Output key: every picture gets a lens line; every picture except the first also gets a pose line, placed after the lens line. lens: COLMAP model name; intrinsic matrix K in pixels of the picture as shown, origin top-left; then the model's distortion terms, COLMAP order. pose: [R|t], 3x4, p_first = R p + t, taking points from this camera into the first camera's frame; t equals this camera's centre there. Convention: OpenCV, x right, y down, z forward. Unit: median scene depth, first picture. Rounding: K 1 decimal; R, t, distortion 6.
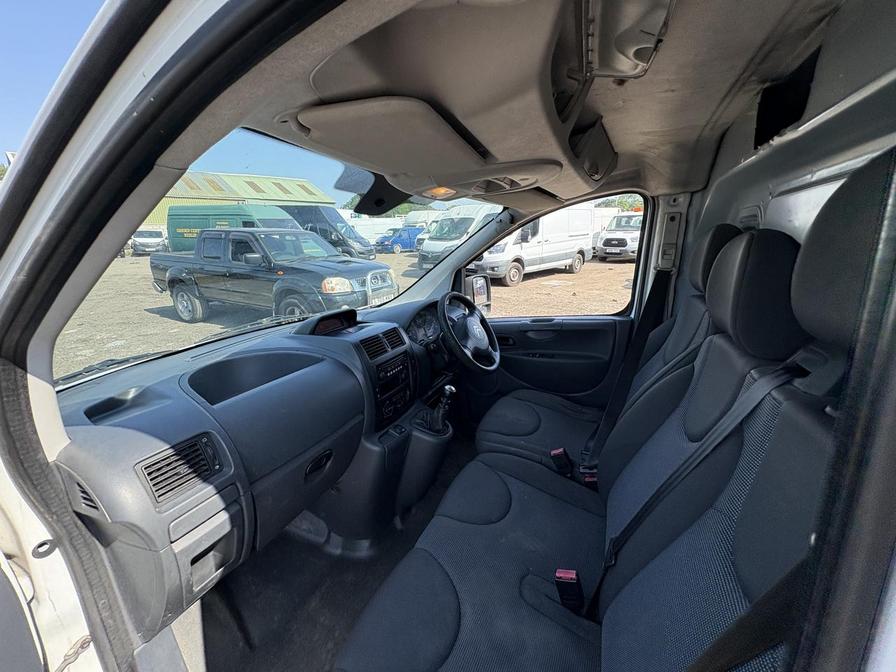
lens RADIAL K [[359.3, 0, 447.7], [0, 359.3, 332.2], [0, 0, 1]] dist [0.002317, 0.000085]
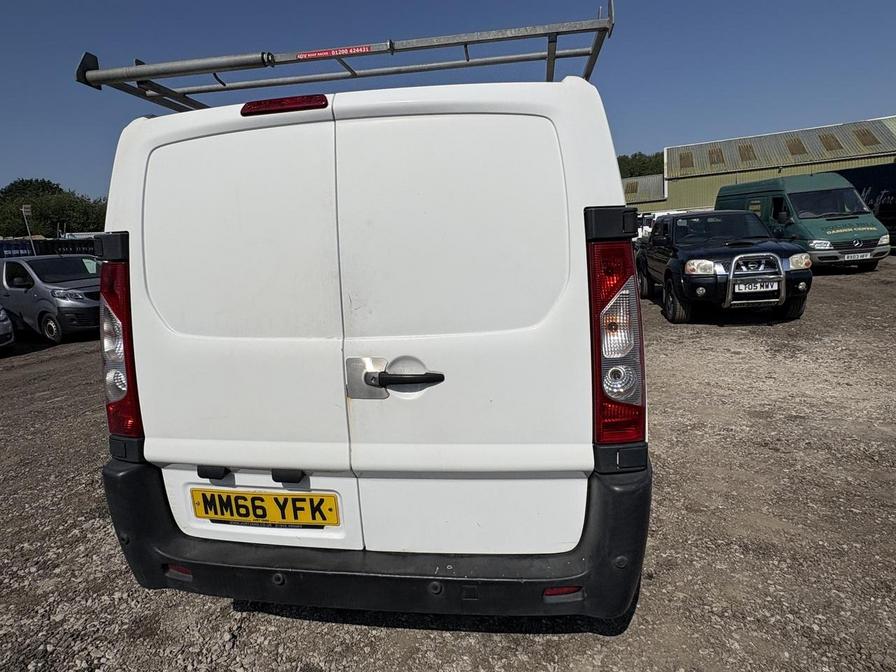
lens RADIAL K [[523.0, 0, 451.7], [0, 523.0, 323.5], [0, 0, 1]] dist [-0.002423, 0.005850]
pose [[0.292620, 0.145672, -0.945068, 3.195830], [-0.192593, 0.977053, 0.090969, 0.085654], [0.936633, 0.155394, 0.313961, -0.315382]]
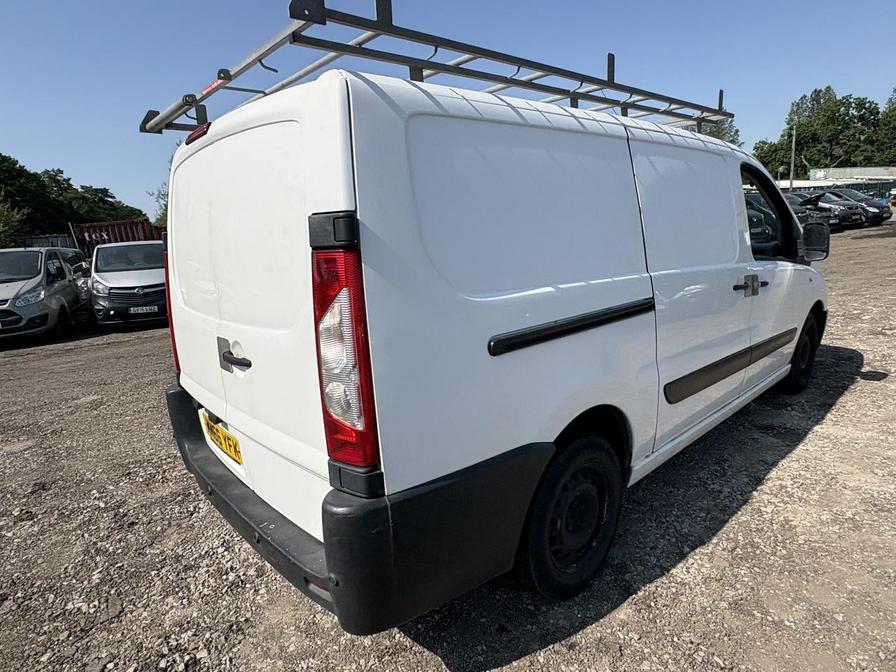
lens RADIAL K [[523.0, 0, 444.1], [0, 523.0, 328.3], [0, 0, 1]] dist [-0.002423, 0.005850]
pose [[-0.385688, 0.215733, -0.897053, 3.103726], [-0.158960, 0.942202, 0.294936, -0.218466], [0.908832, 0.256349, -0.329103, 0.814998]]
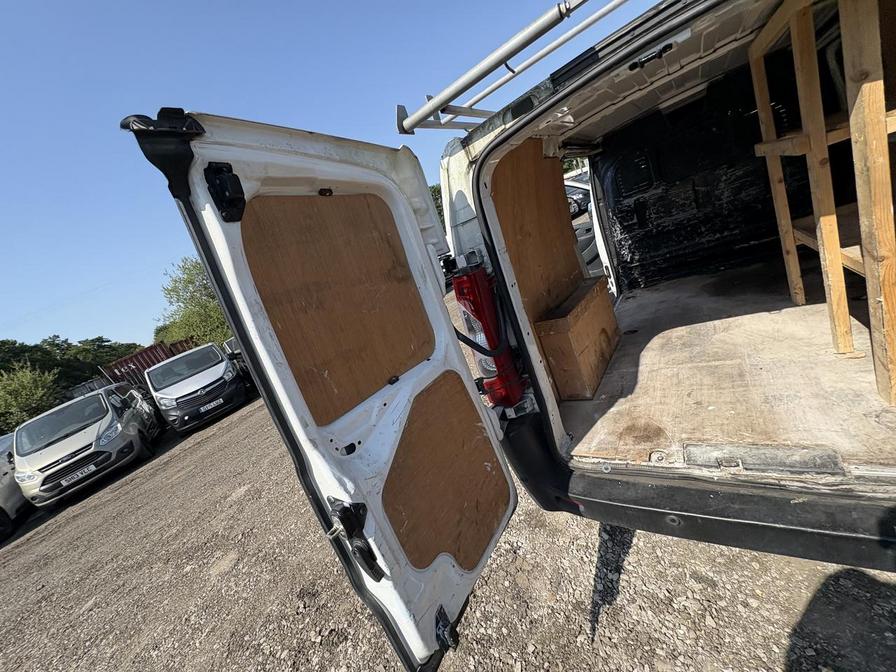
lens RADIAL K [[359.3, 0, 445.2], [0, 359.3, 337.5], [0, 0, 1]] dist [0.002317, 0.000085]
pose [[-0.133909, 0.319205, -0.938177, 2.817819], [0.142265, 0.943090, 0.300570, 0.061672], [0.980729, -0.093221, -0.171699, -0.575787]]
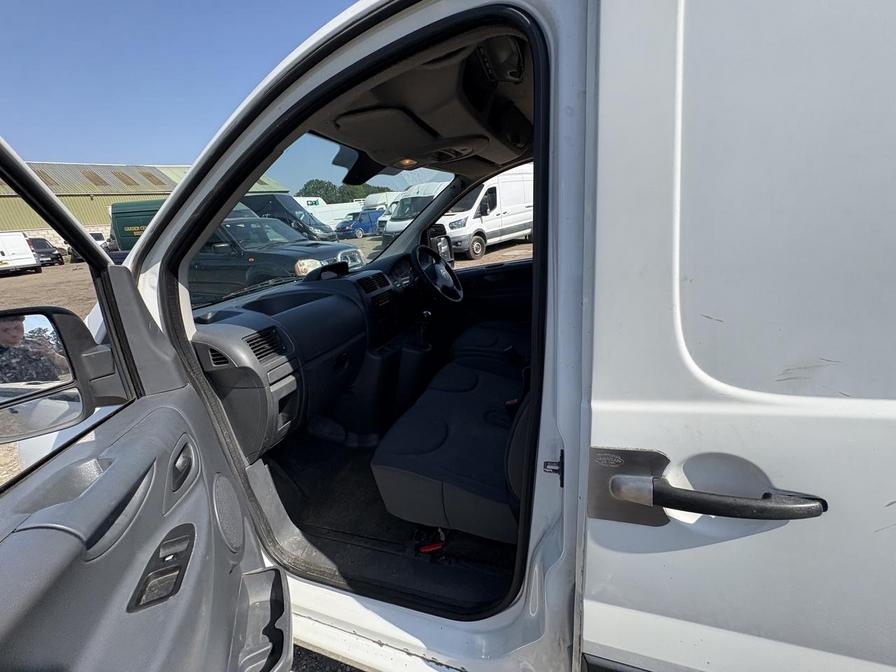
lens RADIAL K [[359.3, 0, 450.5], [0, 359.3, 335.5], [0, 0, 1]] dist [0.002317, 0.000085]
pose [[0.991614, -0.099294, 0.082720, -0.022457], [0.094339, 0.993619, 0.061811, 0.146521], [-0.088330, -0.053489, 0.994654, -0.311346]]
